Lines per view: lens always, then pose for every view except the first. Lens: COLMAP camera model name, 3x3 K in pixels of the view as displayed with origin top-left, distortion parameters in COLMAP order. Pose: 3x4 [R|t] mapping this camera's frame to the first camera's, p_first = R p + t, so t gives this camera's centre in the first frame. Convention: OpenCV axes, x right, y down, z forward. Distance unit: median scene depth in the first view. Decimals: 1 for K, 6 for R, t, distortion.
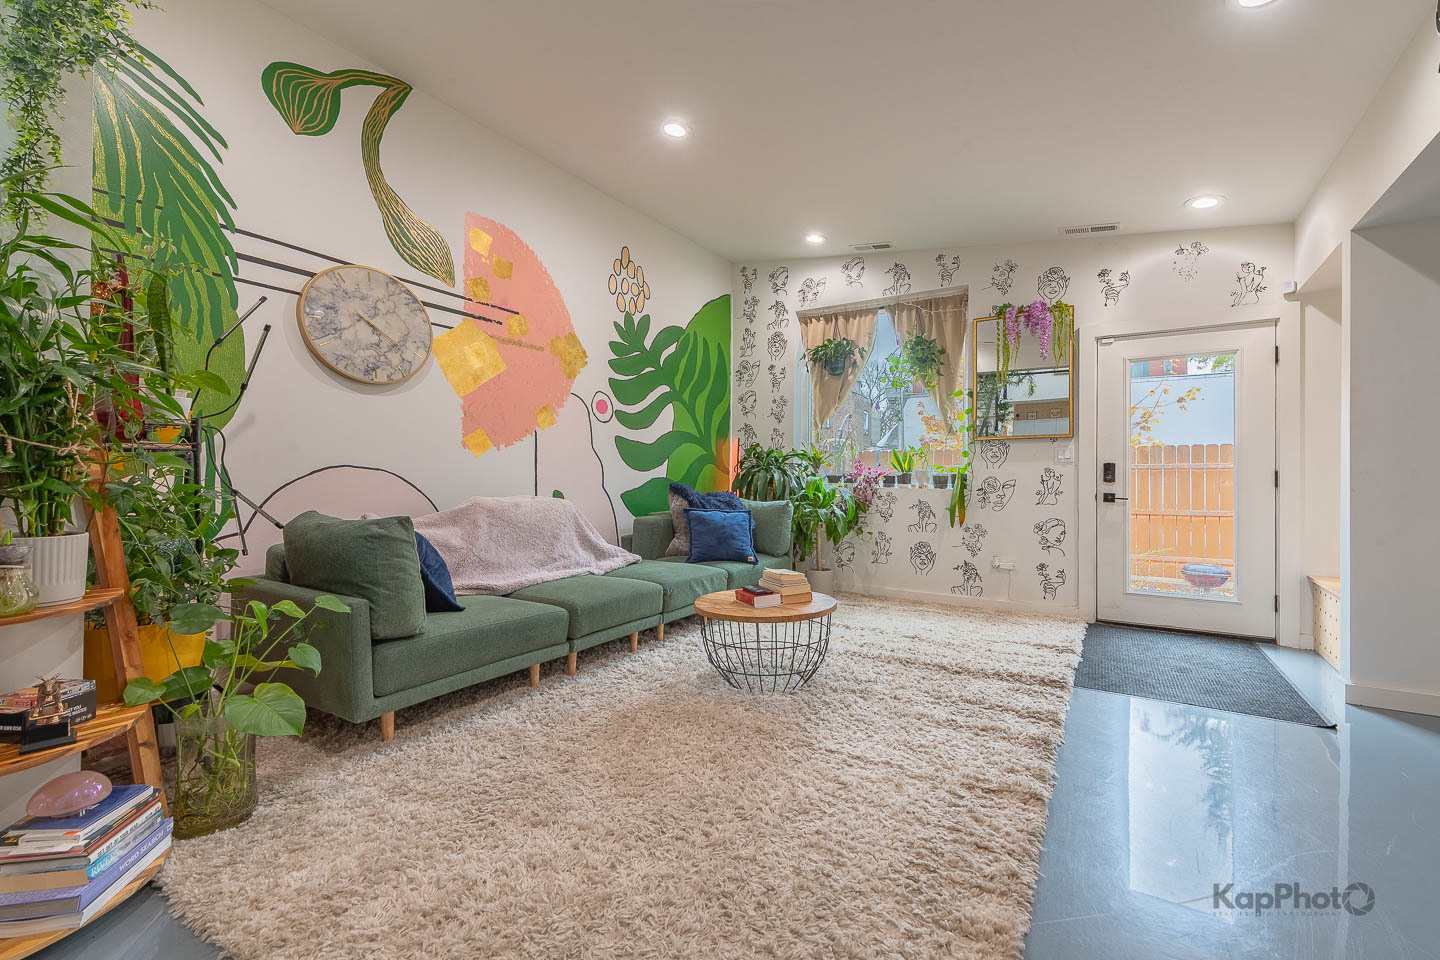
lens RADIAL K [[591.1, 0, 767.0], [0, 591.1, 476.2], [0, 0, 1]] dist [0.018101, -0.005563]
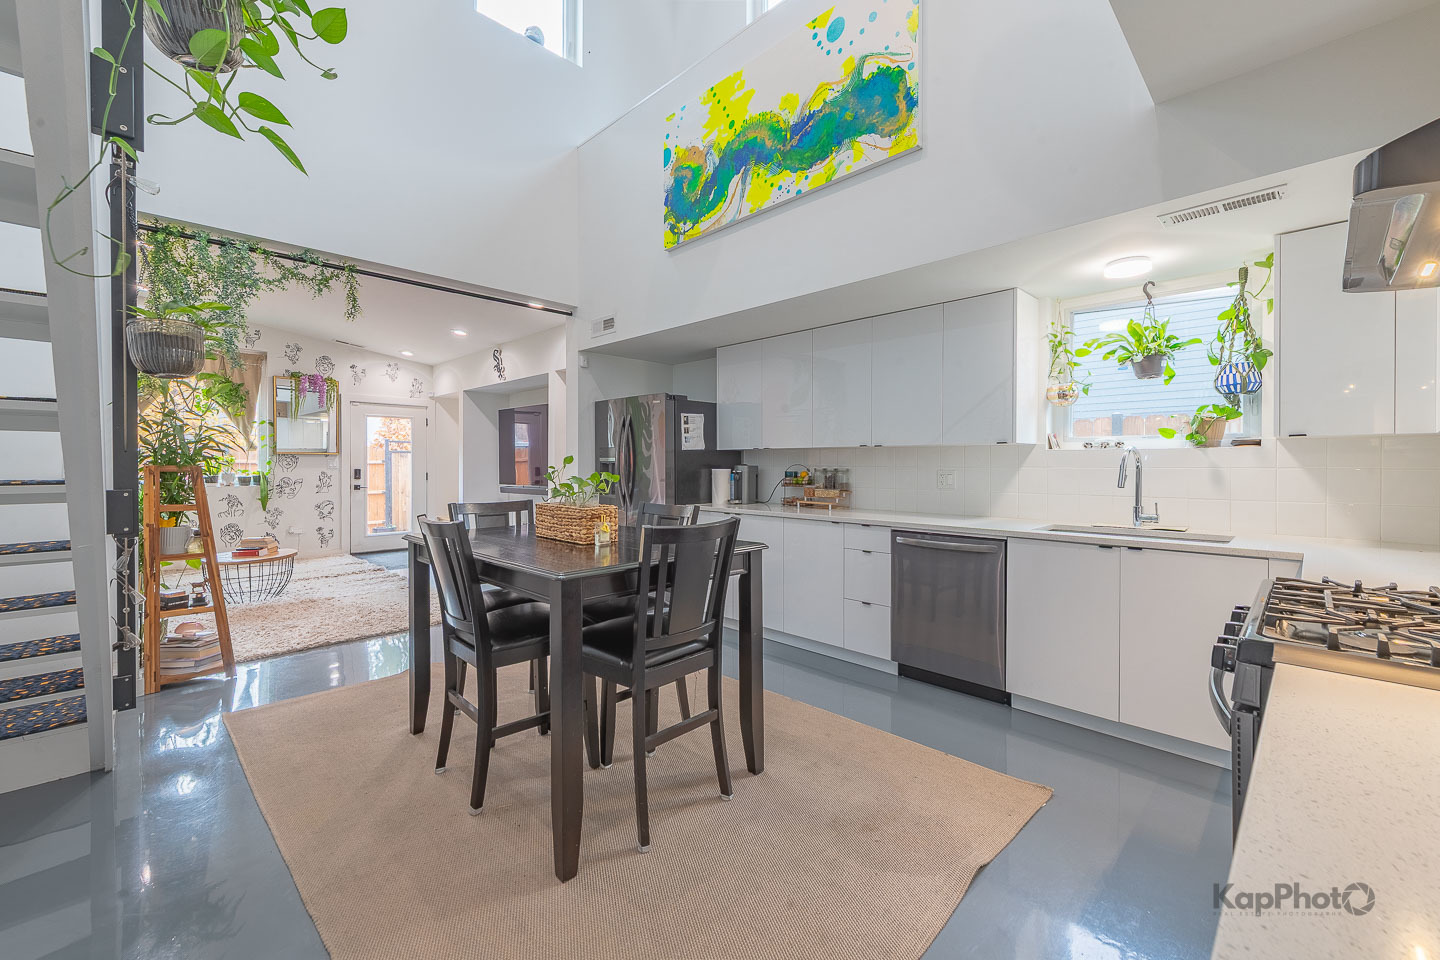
lens RADIAL K [[591.1, 0, 717.5], [0, 591.1, 472.1], [0, 0, 1]] dist [0.018101, -0.005563]
pose [[0.240895, -0.018091, 0.970382, -0.884336], [-0.009479, 0.999735, 0.020991, -0.056754], [-0.970505, -0.014255, 0.240660, -0.504499]]
